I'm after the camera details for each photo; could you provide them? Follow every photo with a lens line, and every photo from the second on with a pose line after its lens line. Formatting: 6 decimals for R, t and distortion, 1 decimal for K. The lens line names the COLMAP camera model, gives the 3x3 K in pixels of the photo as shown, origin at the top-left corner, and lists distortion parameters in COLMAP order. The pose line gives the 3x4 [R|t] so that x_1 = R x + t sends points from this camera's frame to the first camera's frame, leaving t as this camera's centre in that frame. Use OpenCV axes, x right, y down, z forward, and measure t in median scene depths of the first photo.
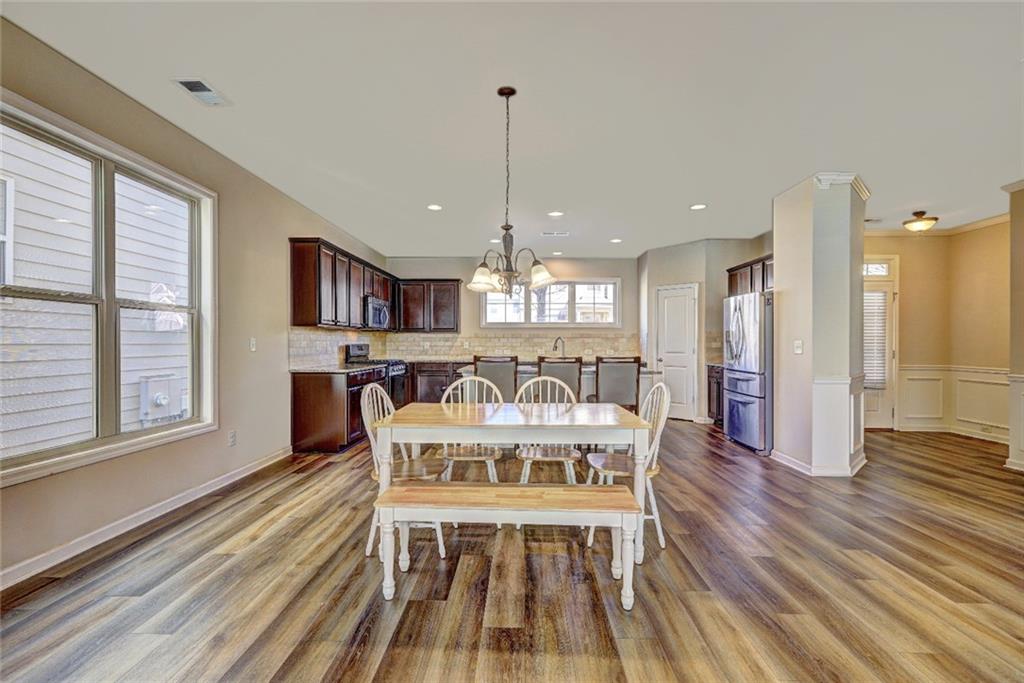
lens RADIAL K [[459.5, 0, 511.2], [0, 459.5, 341.8], [0, 0, 1]] dist [0.001929, -0.000954]
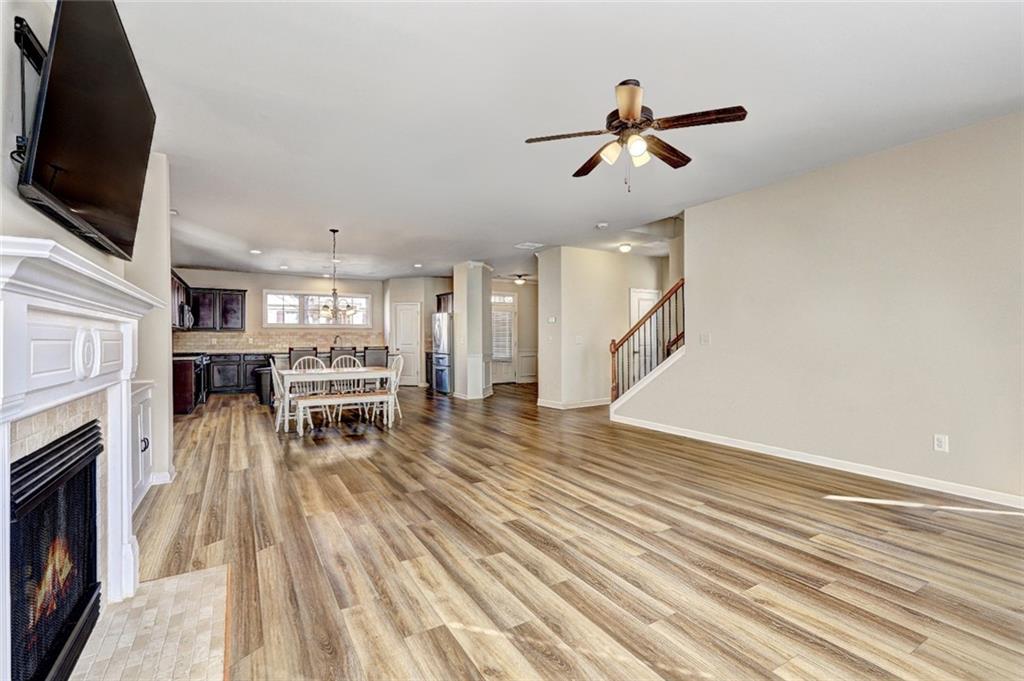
lens RADIAL K [[459.5, 0, 510.0], [0, 459.5, 340.7], [0, 0, 1]] dist [0.001929, -0.000954]
pose [[0.848218, -0.007775, 0.529590, -0.197391], [0.002800, 0.999944, 0.010194, -0.005458], [-0.529640, -0.007164, 0.848192, -0.578703]]
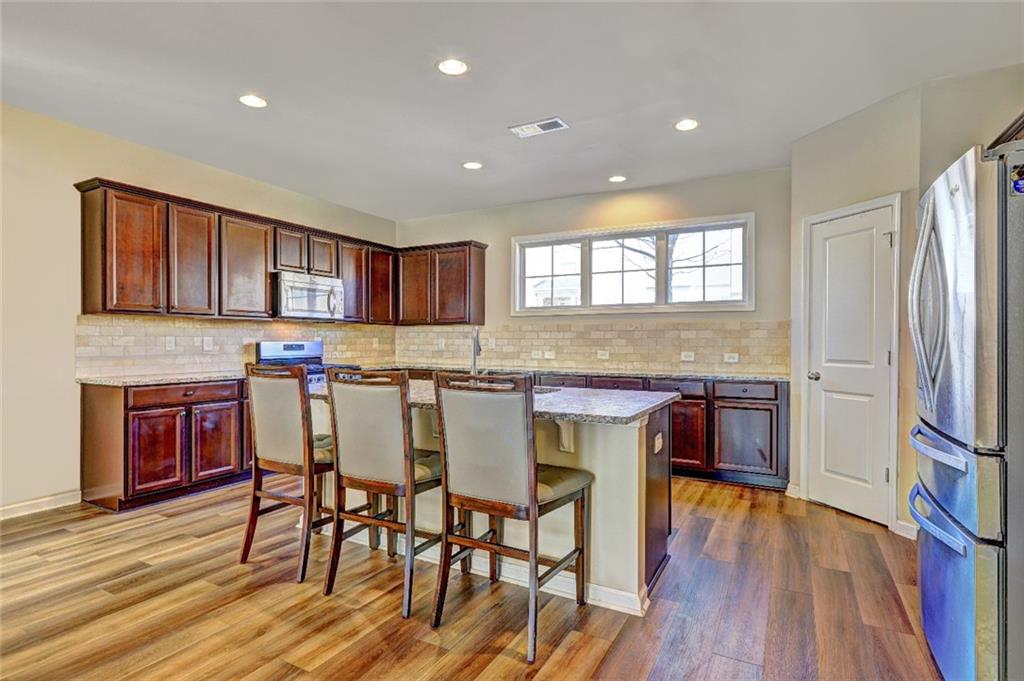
lens RADIAL K [[519.5, 0, 509.9], [0, 519.5, 346.8], [0, 0, 1]] dist [-0.001172, 0.000190]
pose [[0.889433, 0.005487, -0.457032, 0.313251], [0.001329, 0.999893, 0.014590, 0.001481], [0.457063, -0.013584, 0.889330, 0.433350]]
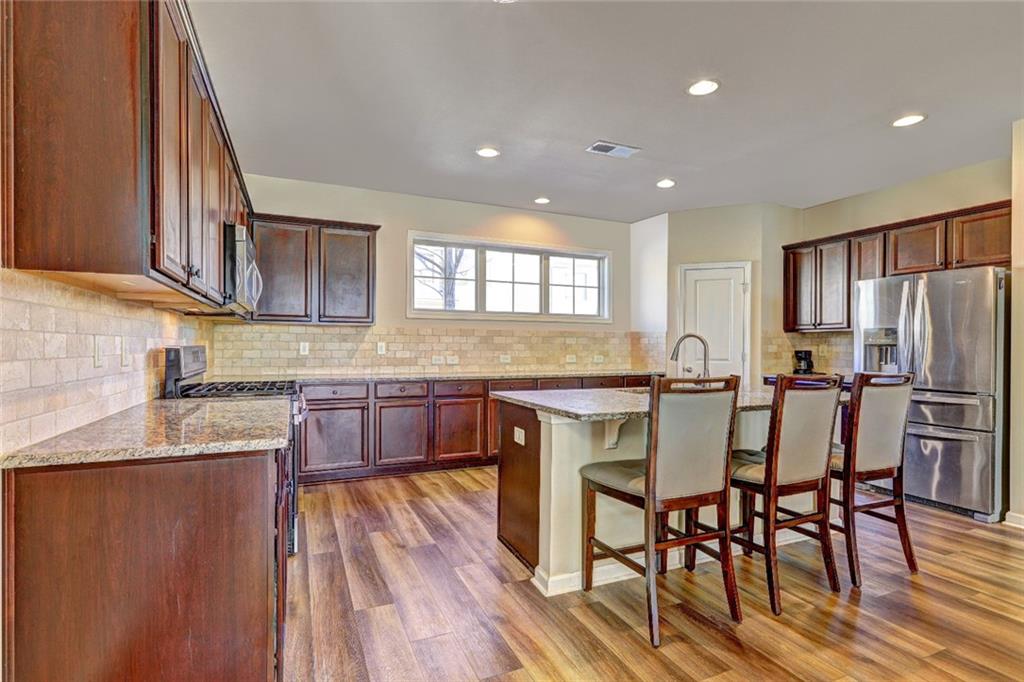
lens RADIAL K [[494.8, 0, 513.8], [0, 494.8, 342.4], [0, 0, 1]] dist [0.005934, 0.000895]
pose [[0.902275, 0.006685, 0.431110, -0.254891], [-0.005418, 0.999977, -0.004168, 0.002086], [-0.431128, 0.001425, 0.902290, 0.473035]]
